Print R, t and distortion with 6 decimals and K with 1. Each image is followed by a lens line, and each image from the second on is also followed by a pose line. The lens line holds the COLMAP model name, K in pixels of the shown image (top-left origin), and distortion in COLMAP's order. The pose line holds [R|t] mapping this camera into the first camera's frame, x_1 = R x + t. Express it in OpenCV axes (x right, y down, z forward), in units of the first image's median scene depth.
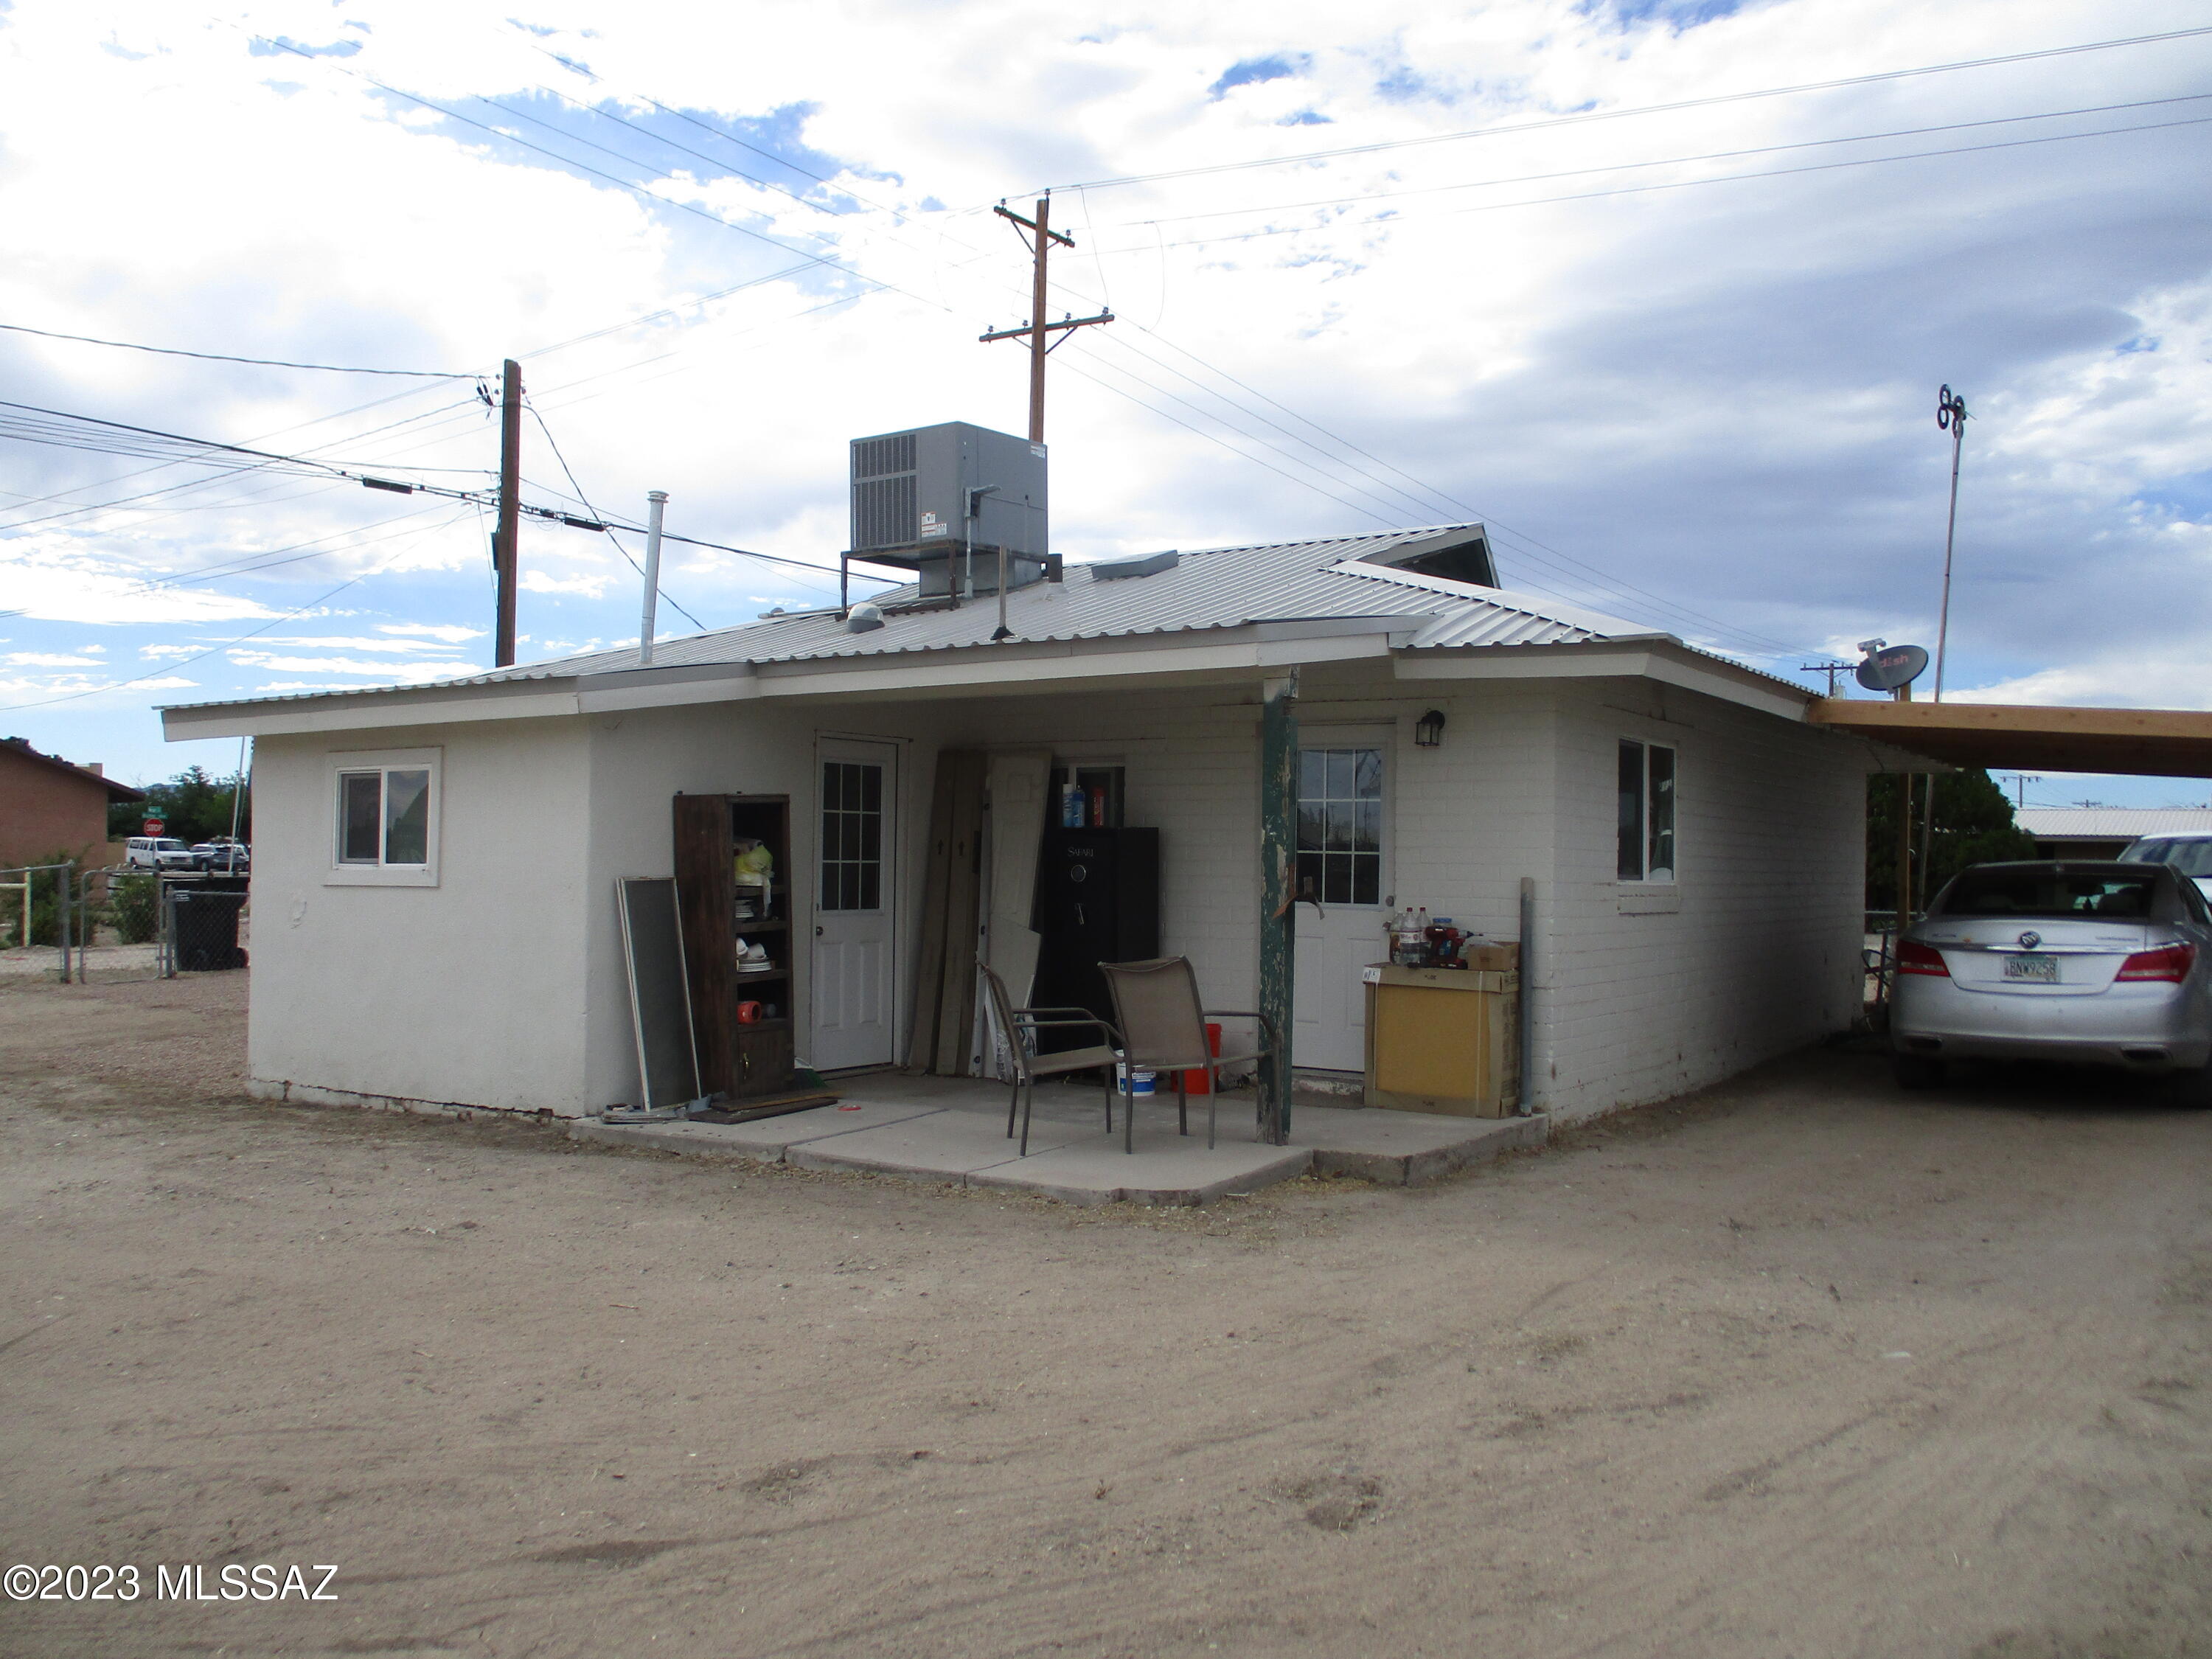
lens RADIAL K [[1873.0, 0, 1106.5], [0, 1873.0, 828.1], [0, 0, 1]] dist [-0.024911, 0.011802]
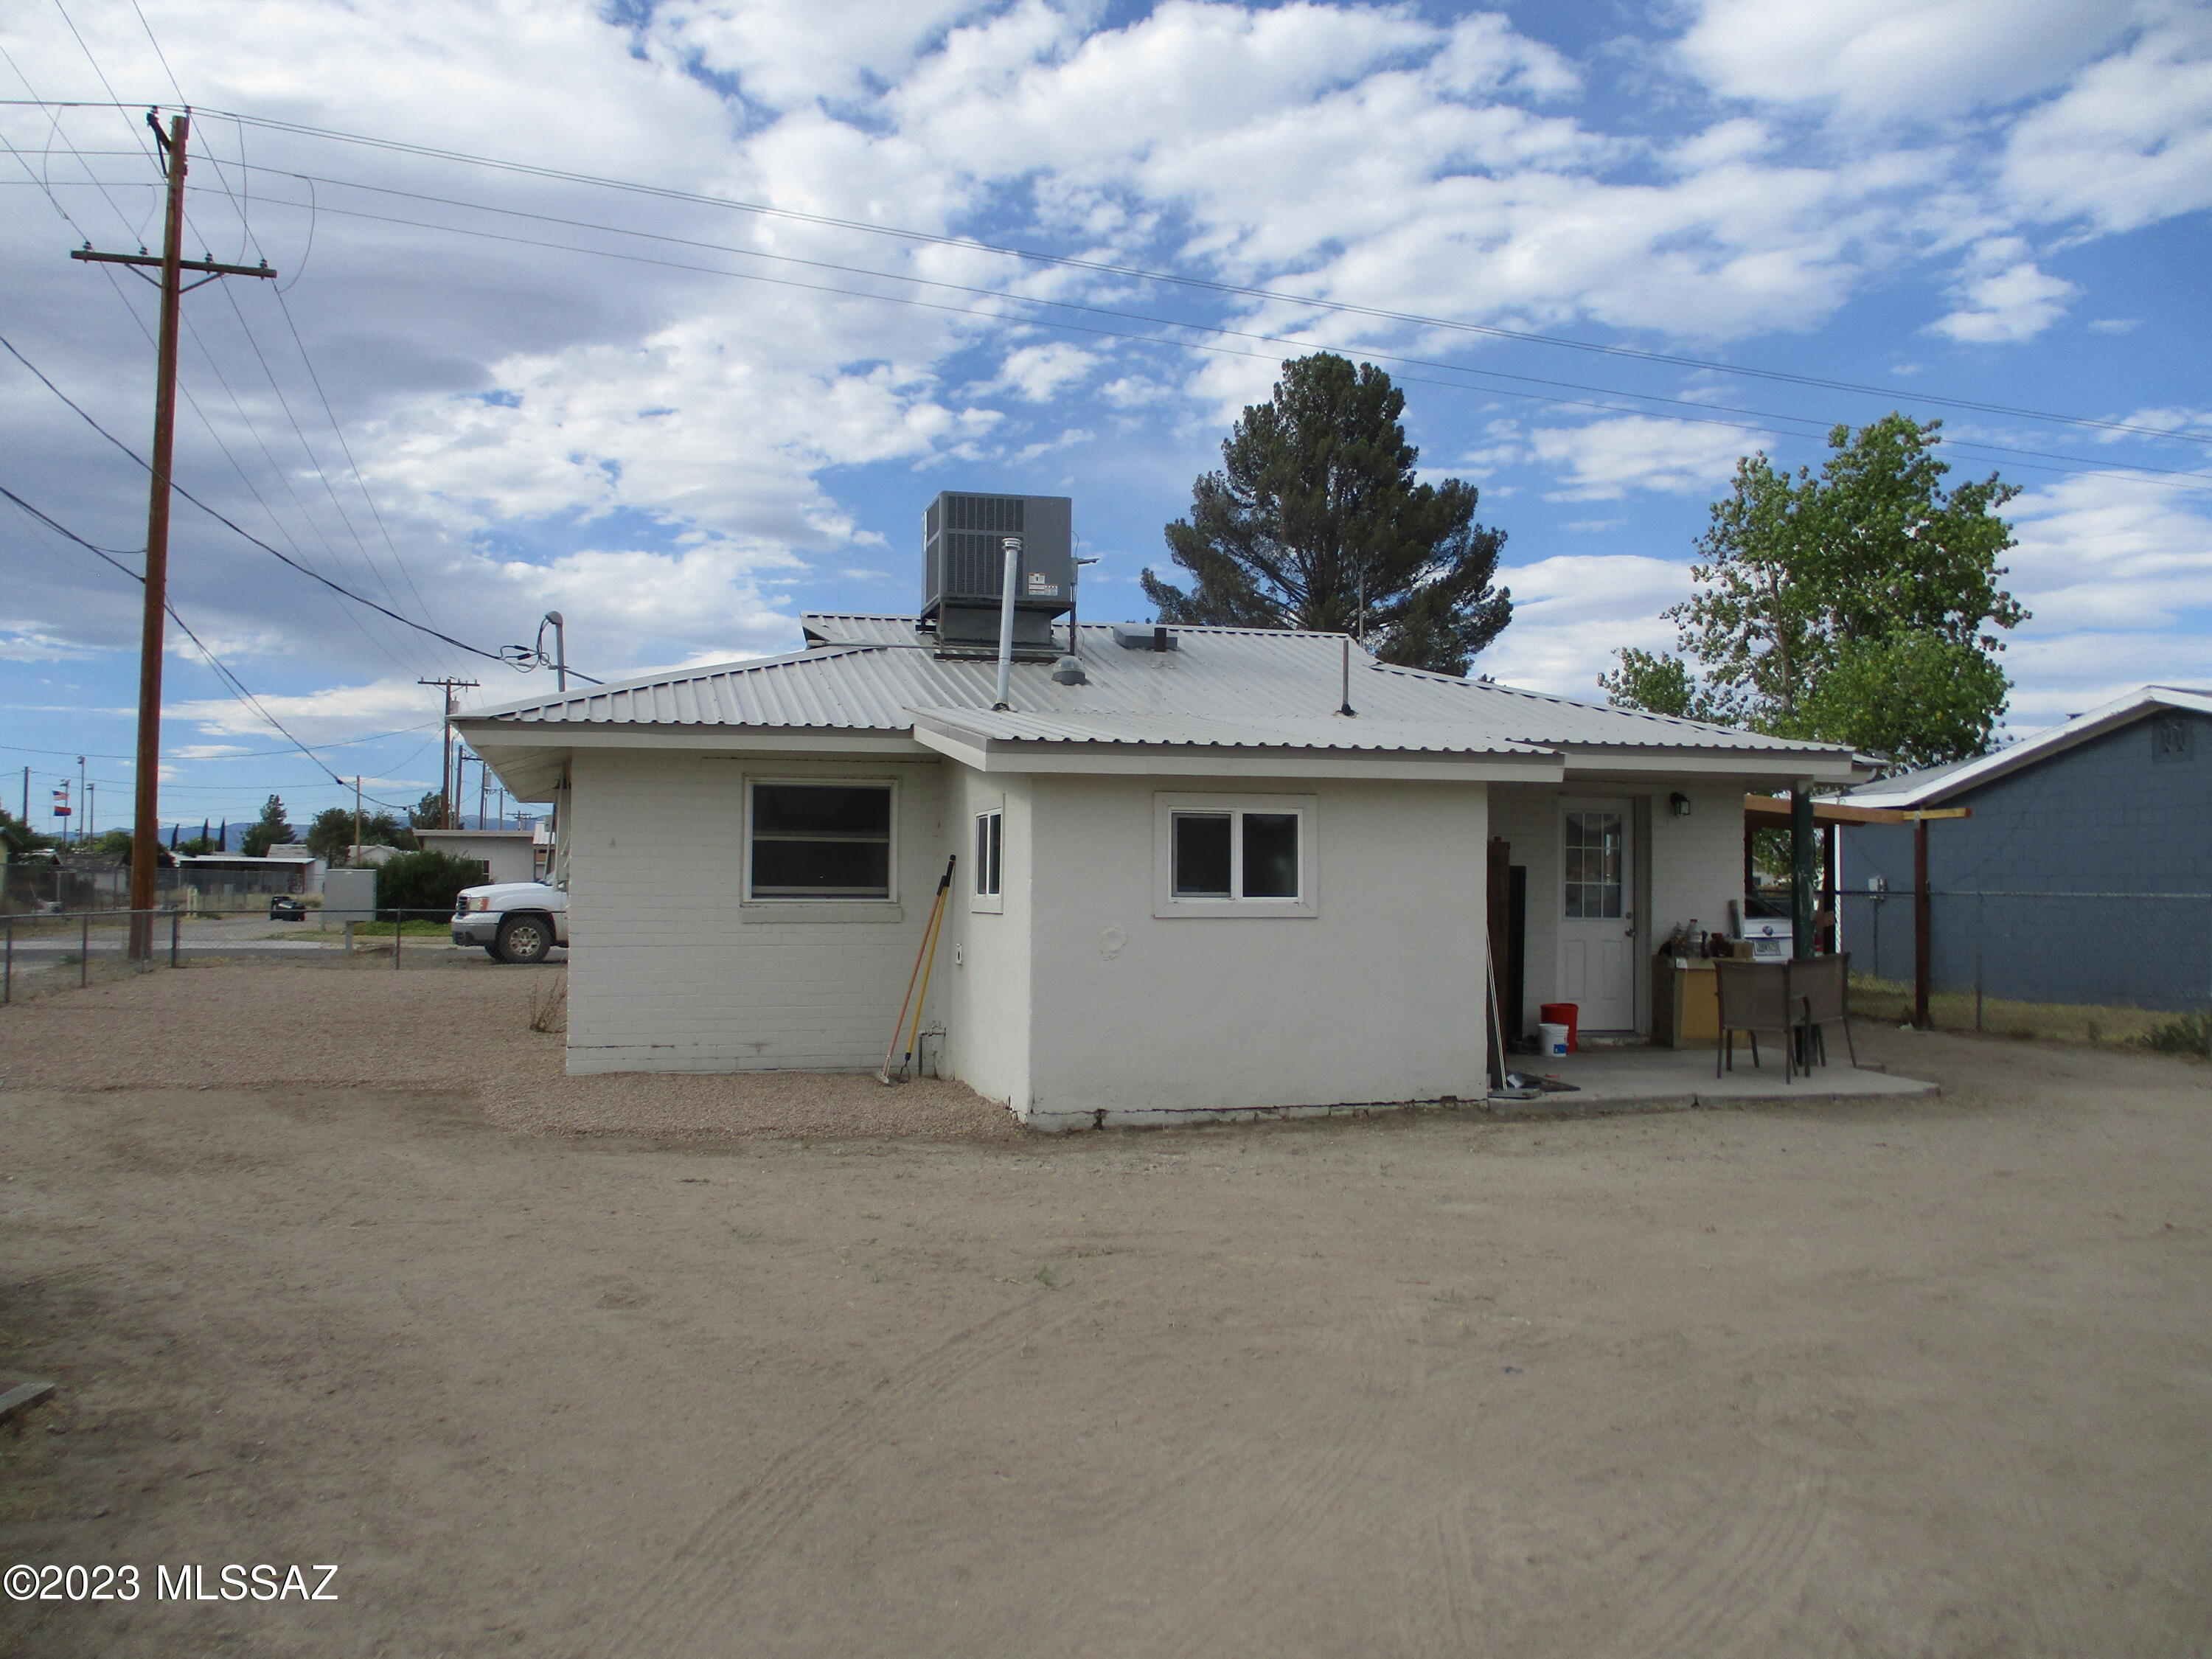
lens RADIAL K [[1867.6, 0, 1100.4], [0, 1867.6, 832.4], [0, 0, 1]] dist [-0.012112, -0.014469]
pose [[0.649229, 0.016253, 0.760420, -0.407429], [-0.015719, 0.999845, -0.007949, -0.002900], [-0.760431, -0.006793, 0.649383, 0.110801]]
